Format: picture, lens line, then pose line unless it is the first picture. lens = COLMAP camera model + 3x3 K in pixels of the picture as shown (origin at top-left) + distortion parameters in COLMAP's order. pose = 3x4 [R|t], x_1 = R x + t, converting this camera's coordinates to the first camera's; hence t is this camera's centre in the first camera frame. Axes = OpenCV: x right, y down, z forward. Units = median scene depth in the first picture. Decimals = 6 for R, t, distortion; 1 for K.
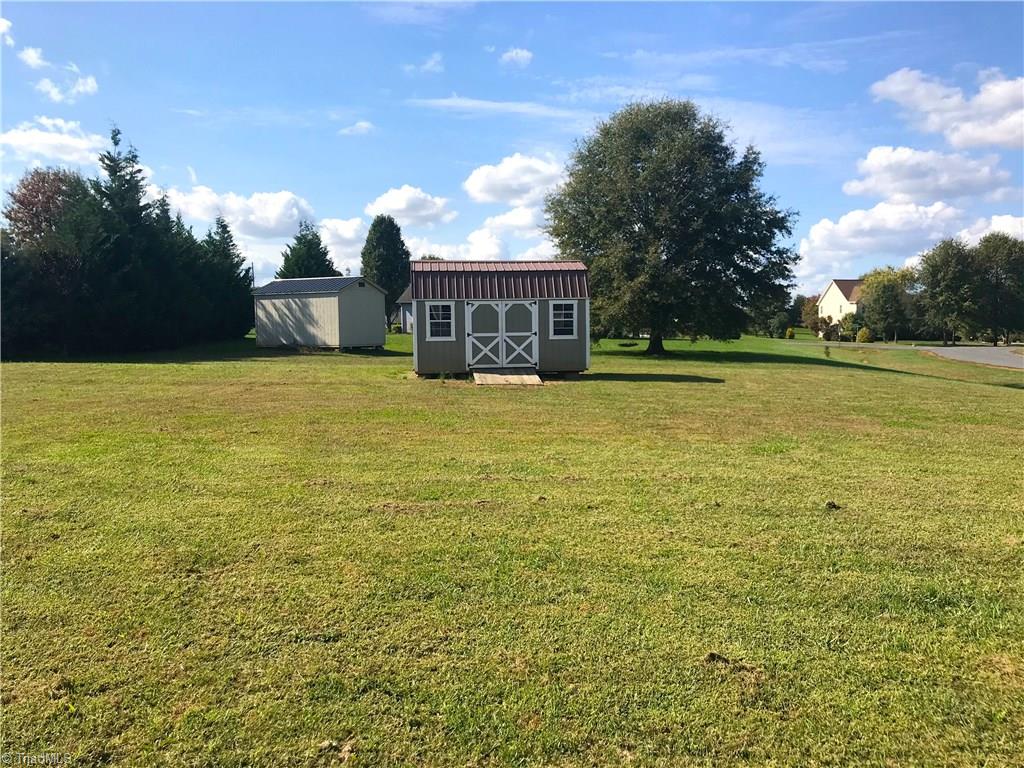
lens RADIAL K [[846.7, 0, 511.7], [0, 846.7, 368.8], [0, 0, 1]] dist [0.102249, -0.140487]
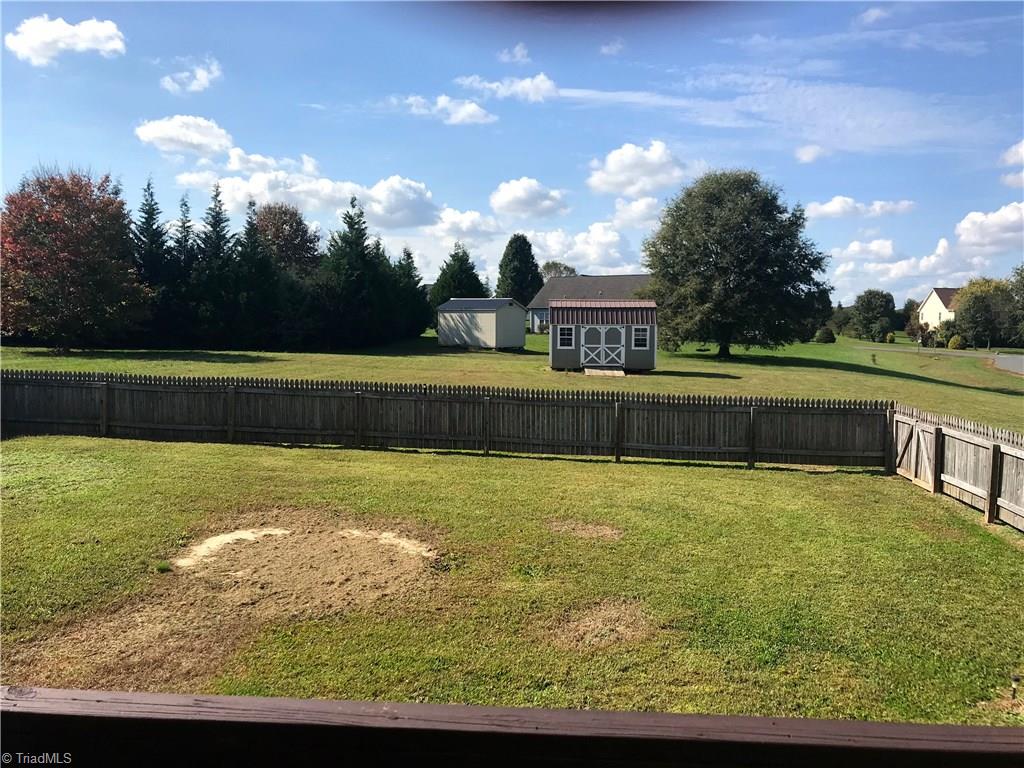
lens RADIAL K [[850.8, 0, 553.0], [0, 850.8, 383.1], [0, 0, 1]] dist [-0.051571, -0.006499]
pose [[0.995516, 0.034162, -0.088204, 0.025149], [-0.031822, 0.999107, 0.027798, -0.006737], [0.089075, -0.024866, 0.995714, -0.408754]]
